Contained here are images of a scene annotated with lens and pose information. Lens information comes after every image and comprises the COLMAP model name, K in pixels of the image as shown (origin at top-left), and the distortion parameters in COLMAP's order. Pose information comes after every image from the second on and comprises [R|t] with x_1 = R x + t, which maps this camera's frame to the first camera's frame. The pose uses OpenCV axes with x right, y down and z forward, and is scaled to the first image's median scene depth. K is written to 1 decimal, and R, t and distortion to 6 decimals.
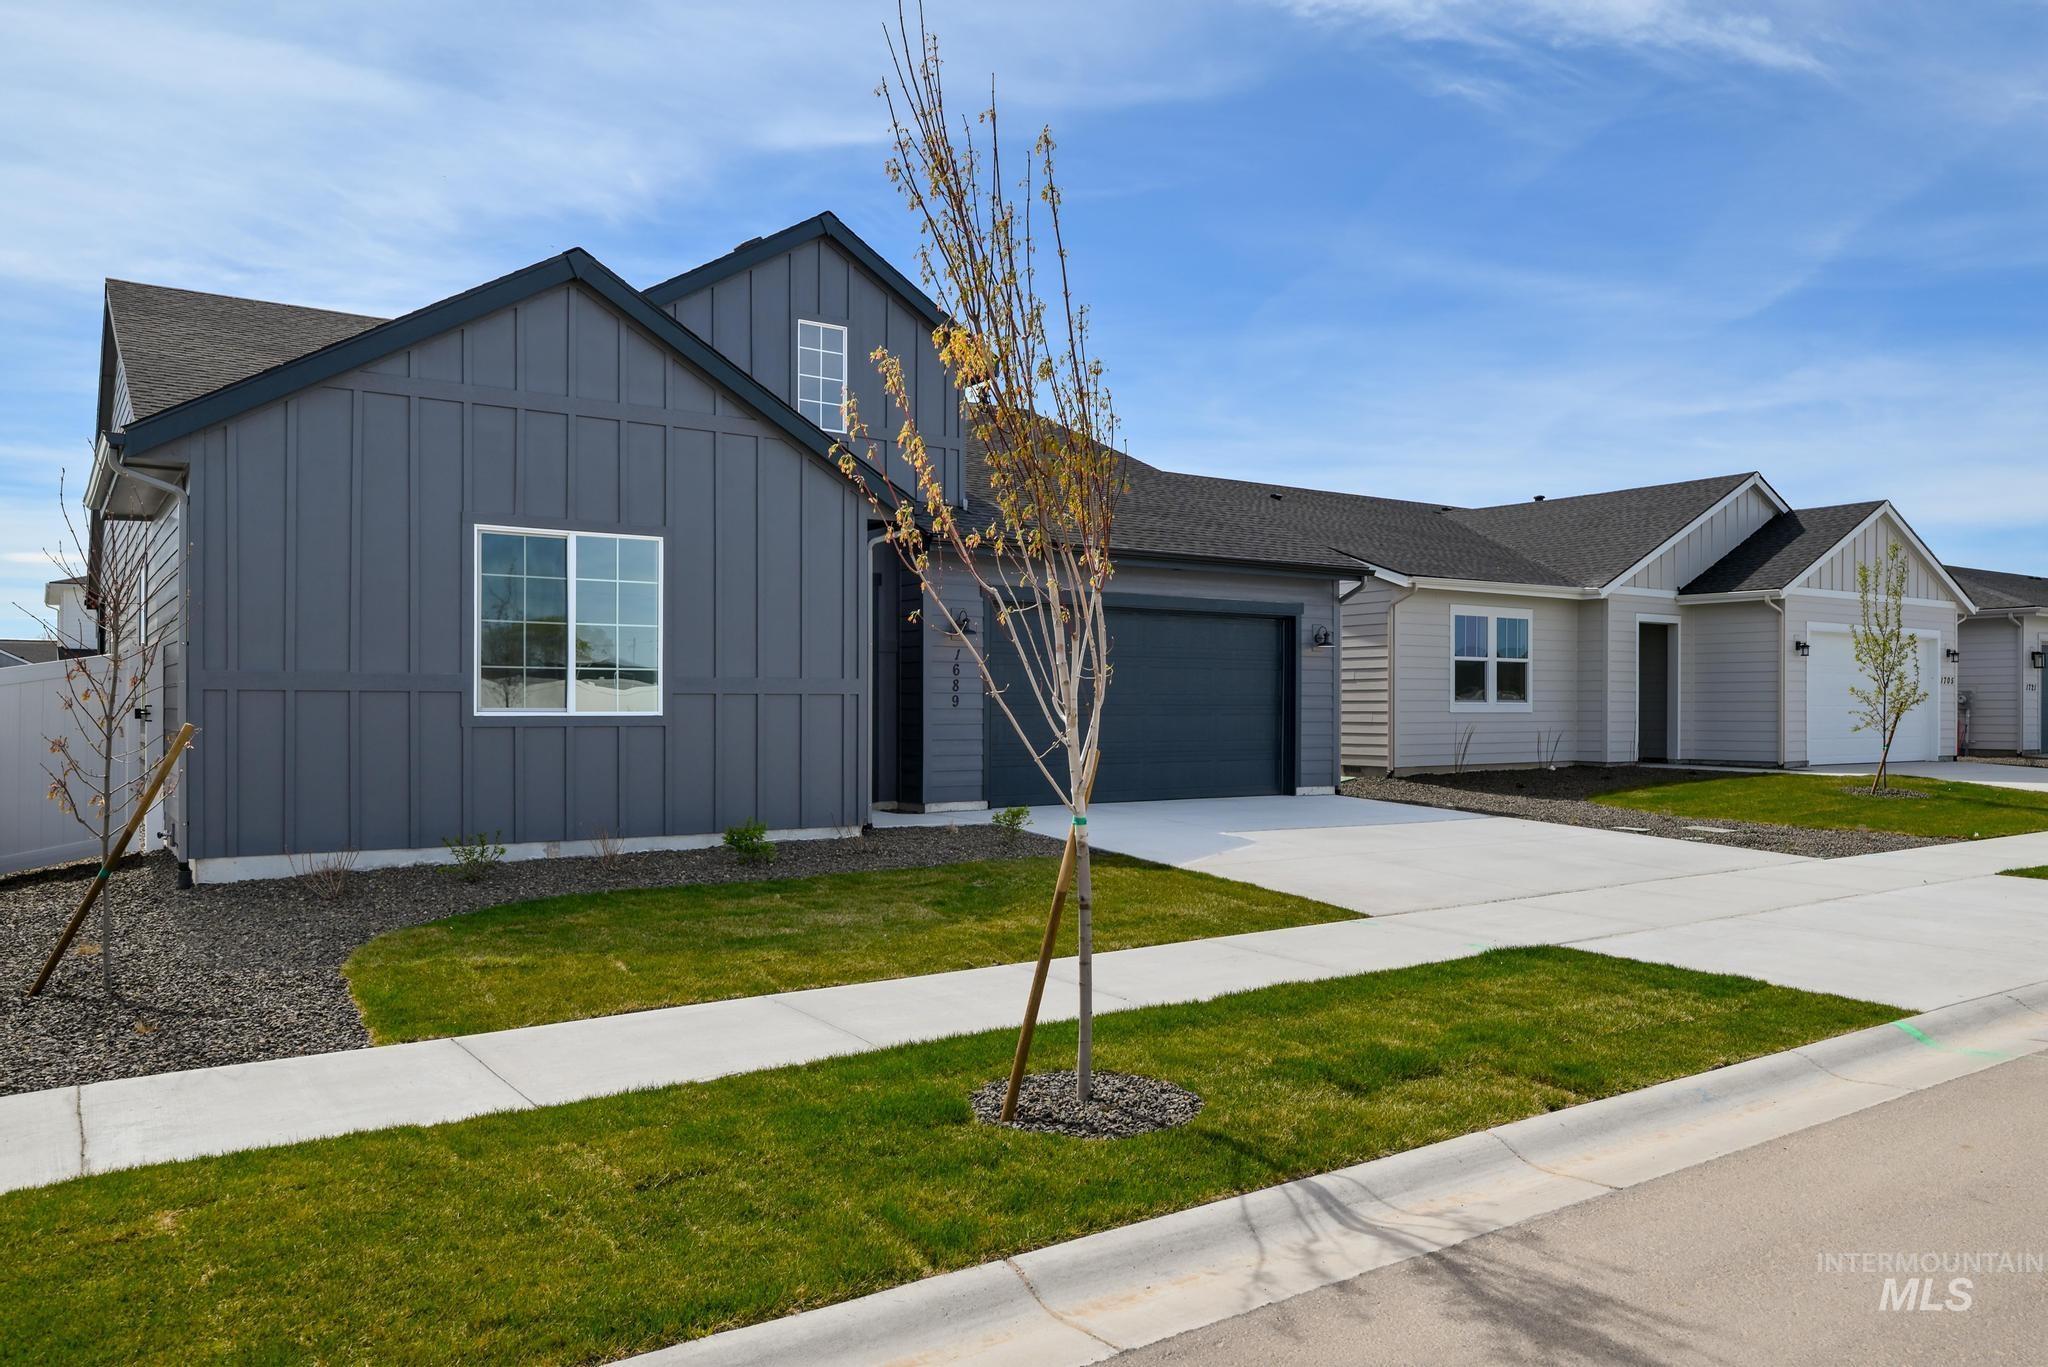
lens RADIAL K [[1431.0, 0, 1025.3], [0, 1431.0, 728.4], [0, 0, 1]] dist [-0.000032, -0.000118]
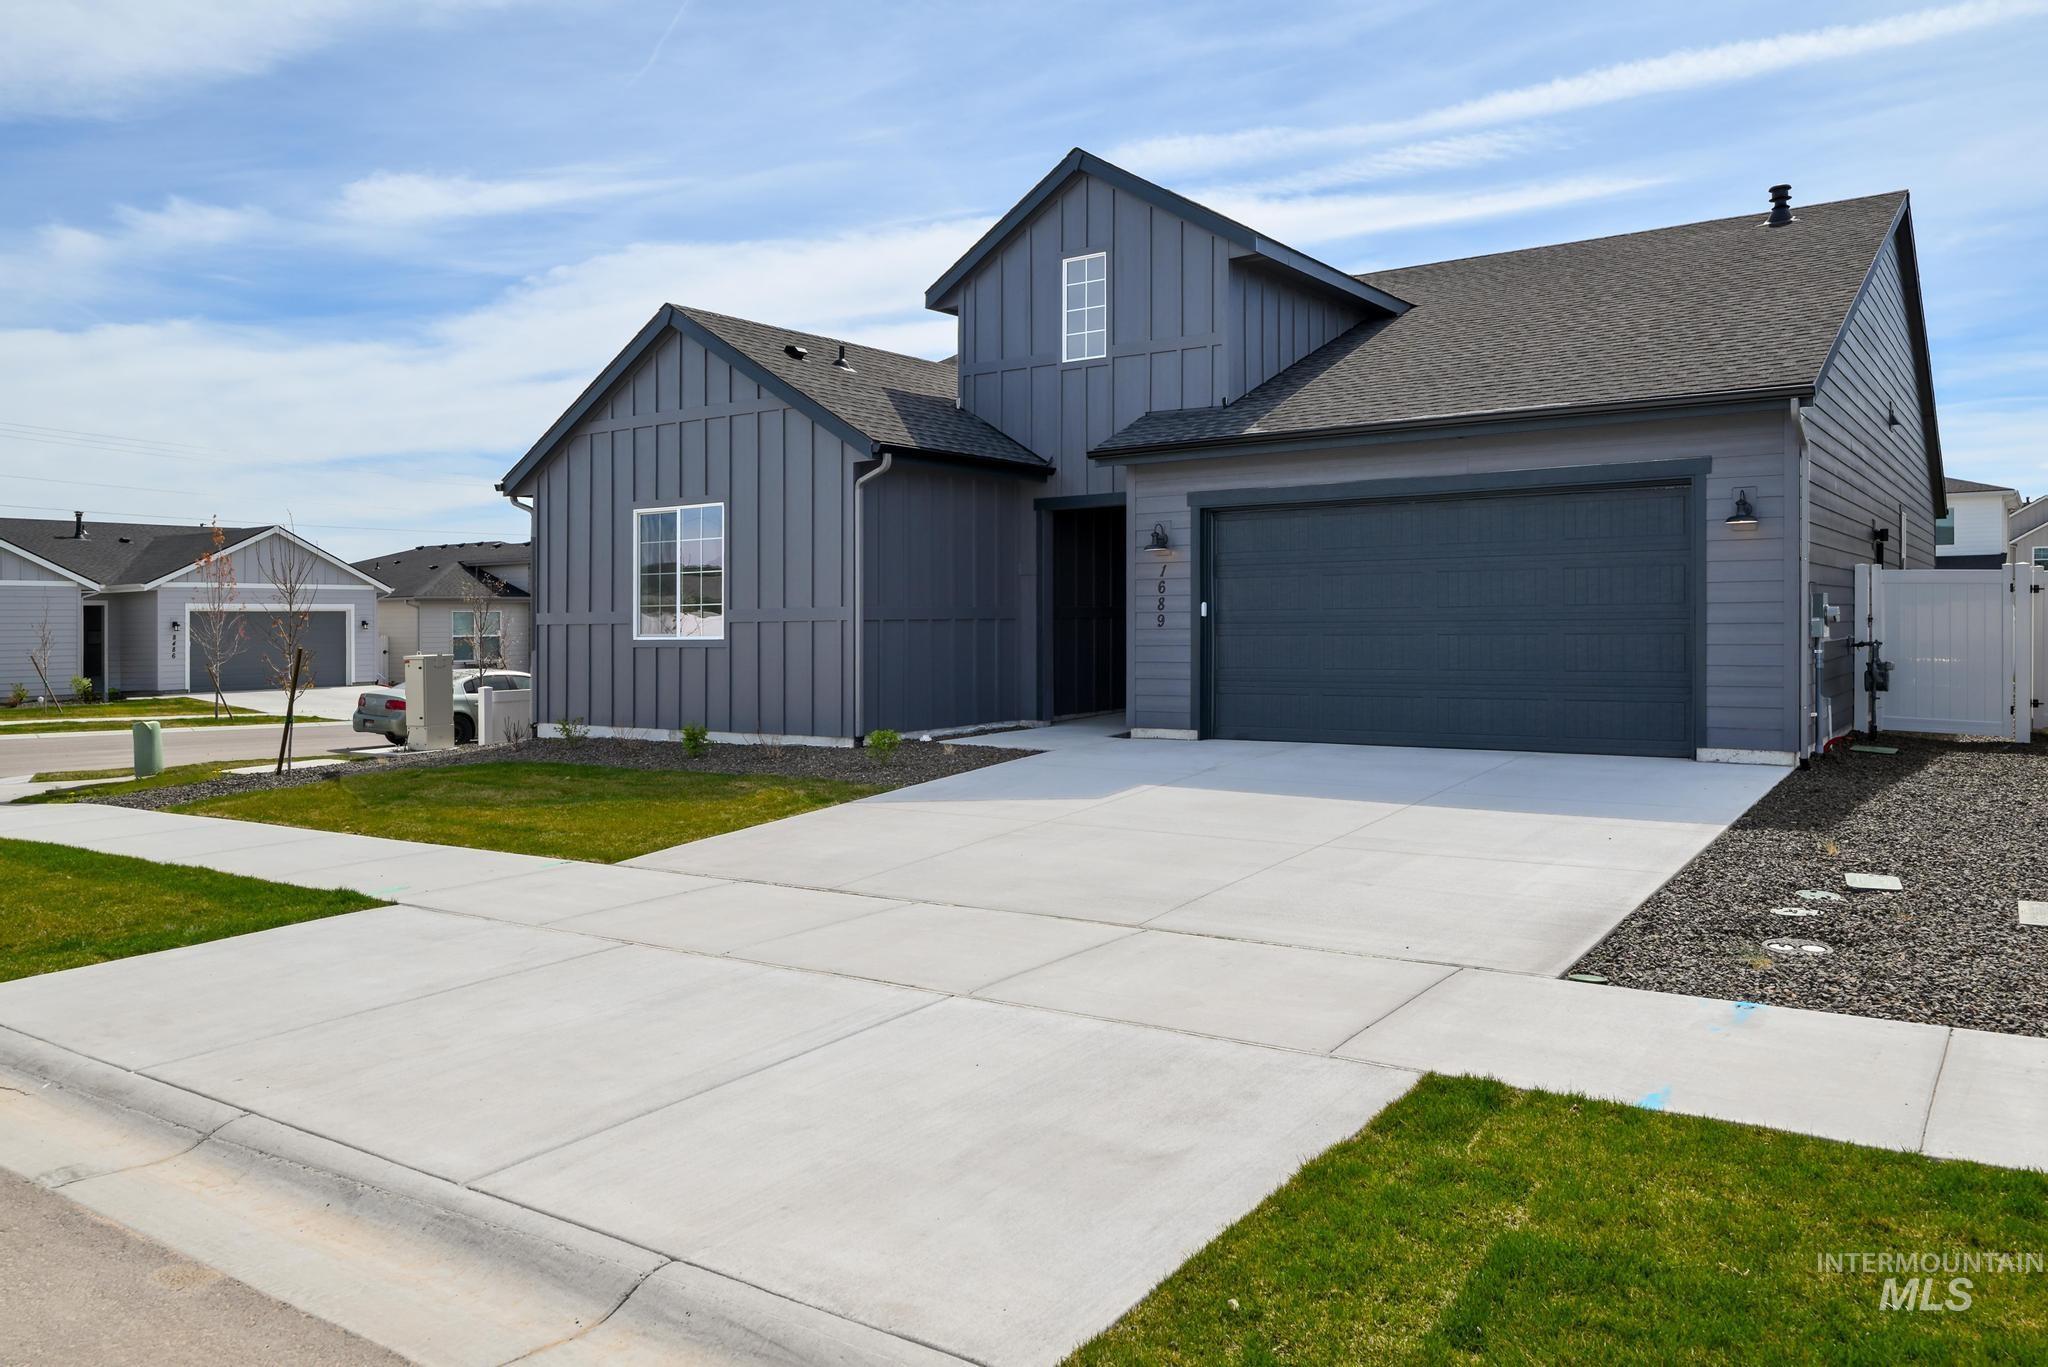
lens RADIAL K [[1354.7, 0, 1025.0], [0, 1354.7, 627.5], [0, 0, 1]] dist [-0.000523, 0.000020]
pose [[0.389699, -0.002801, -0.920938, 1.001088], [-0.000992, 0.999994, -0.003461, -0.015764], [0.920942, 0.002262, 0.389693, 0.783828]]
